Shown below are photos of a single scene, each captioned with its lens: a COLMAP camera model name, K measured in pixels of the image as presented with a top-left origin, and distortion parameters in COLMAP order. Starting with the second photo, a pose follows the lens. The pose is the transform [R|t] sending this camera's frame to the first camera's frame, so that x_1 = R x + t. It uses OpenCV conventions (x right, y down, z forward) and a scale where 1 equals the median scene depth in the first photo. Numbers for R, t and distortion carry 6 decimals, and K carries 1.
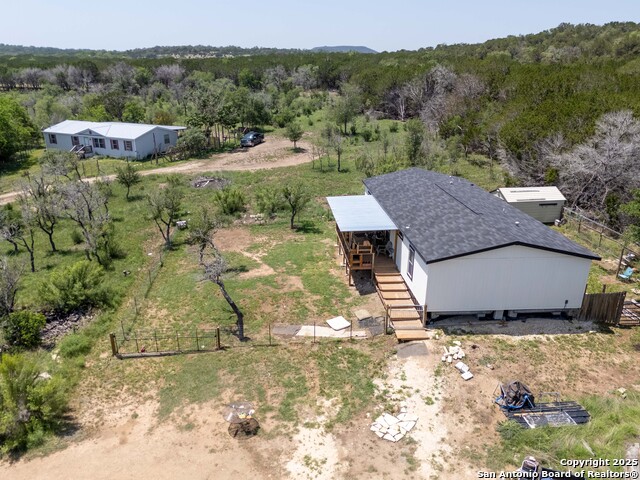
lens RADIAL K [[470.4, 0, 320.0], [0, 470.4, 240.0], [0, 0, 1]] dist [0.084100, -0.080767]
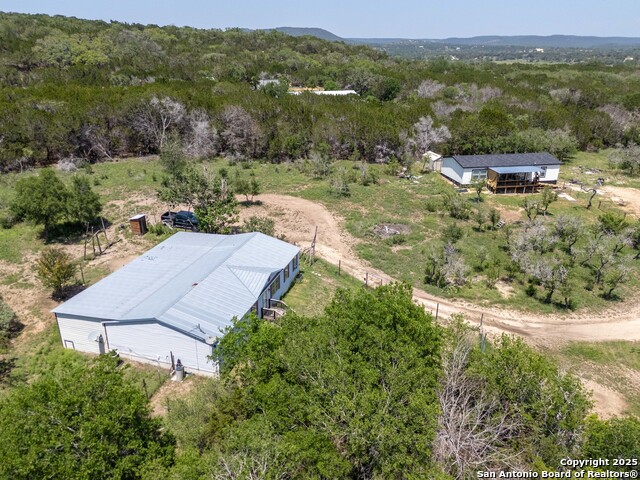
lens RADIAL K [[470.4, 0, 320.0], [0, 470.4, 240.0], [0, 0, 1]] dist [0.084100, -0.080767]
pose [[-0.092717, -0.388011, 0.916979, -2.179936], [0.330551, 0.856721, 0.395936, -1.039126], [-0.939223, 0.339818, 0.048825, 1.927130]]
